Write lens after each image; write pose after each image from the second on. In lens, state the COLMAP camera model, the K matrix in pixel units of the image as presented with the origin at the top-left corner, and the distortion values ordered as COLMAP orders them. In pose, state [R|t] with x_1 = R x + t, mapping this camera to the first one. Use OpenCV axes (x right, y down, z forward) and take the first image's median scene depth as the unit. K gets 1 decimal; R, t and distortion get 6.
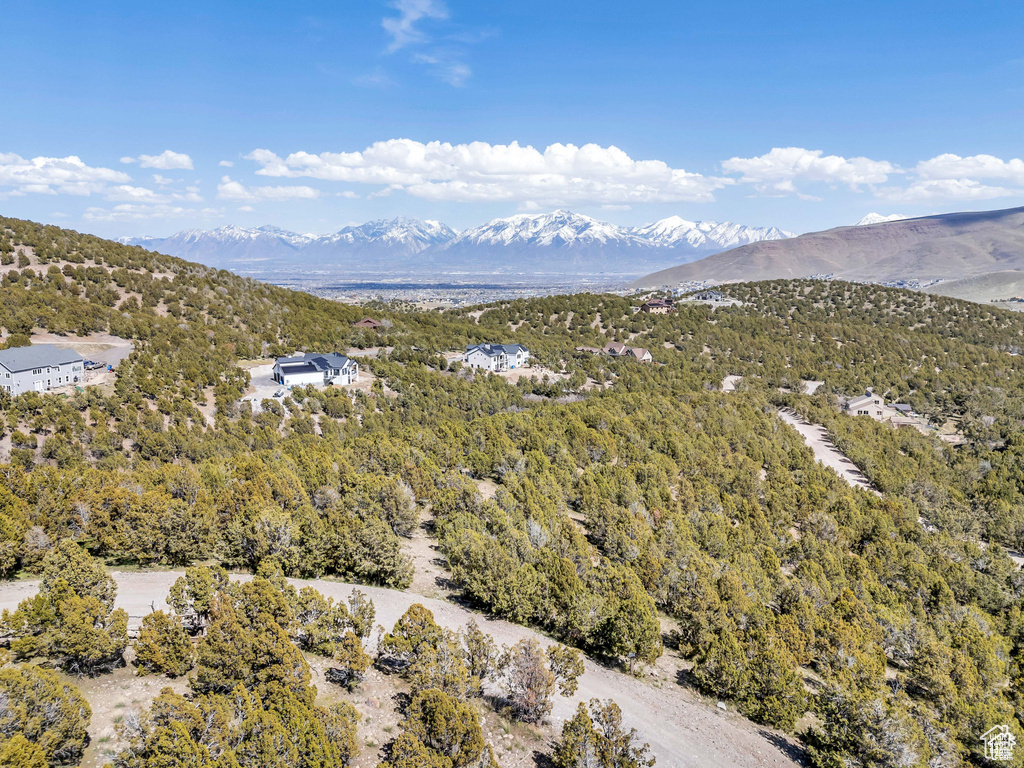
lens RADIAL K [[747.4, 0, 508.5], [0, 747.4, 384.0], [0, 0, 1]] dist [0.089675, -0.086603]
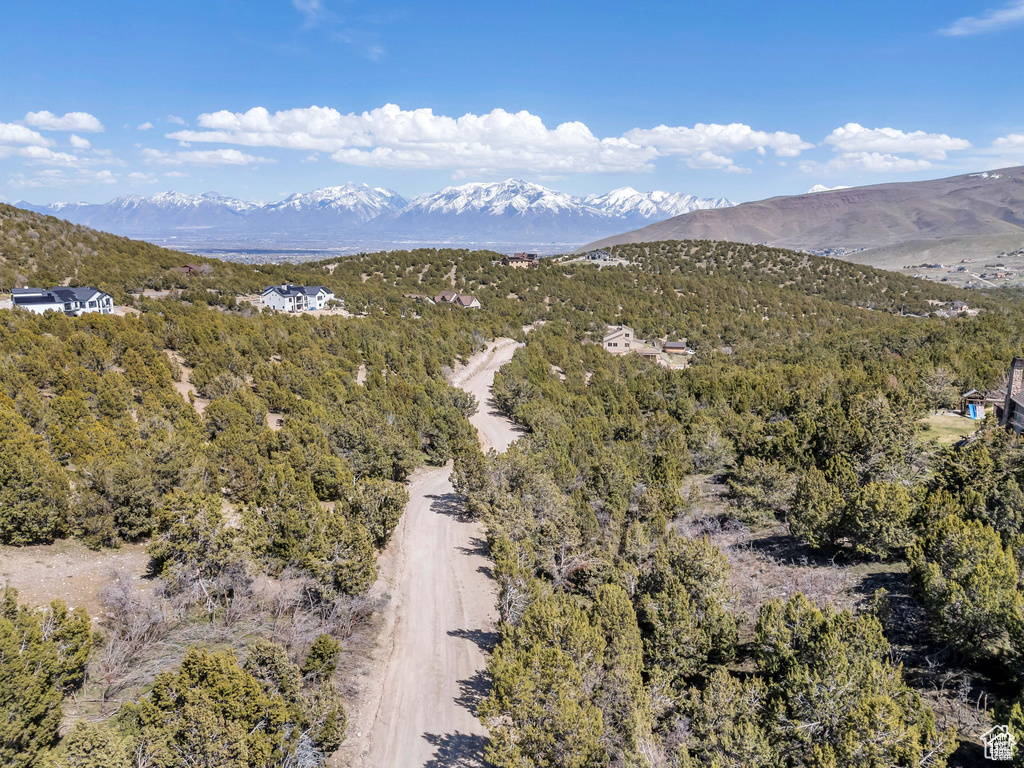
lens RADIAL K [[747.4, 0, 507.6], [0, 747.4, 386.8], [0, 0, 1]] dist [0.089675, -0.086603]
pose [[0.998240, -0.007490, 0.058829, 0.085272], [0.004999, 0.999089, 0.042374, 0.016681], [-0.059093, -0.042005, 0.997368, -0.009468]]
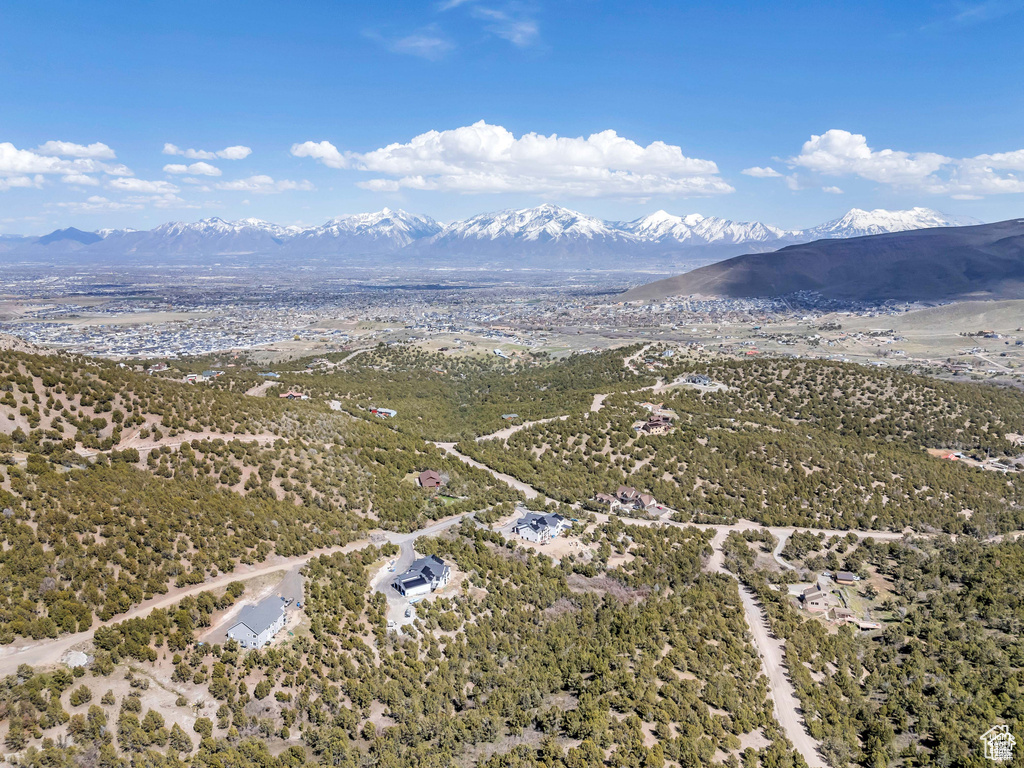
lens RADIAL K [[747.4, 0, 508.5], [0, 747.4, 387.1], [0, 0, 1]] dist [0.089675, -0.086603]
pose [[0.999825, -0.001548, 0.018652, -0.039657], [0.001285, 0.999900, 0.014112, -0.124805], [-0.018672, -0.014086, 0.999726, -0.124351]]
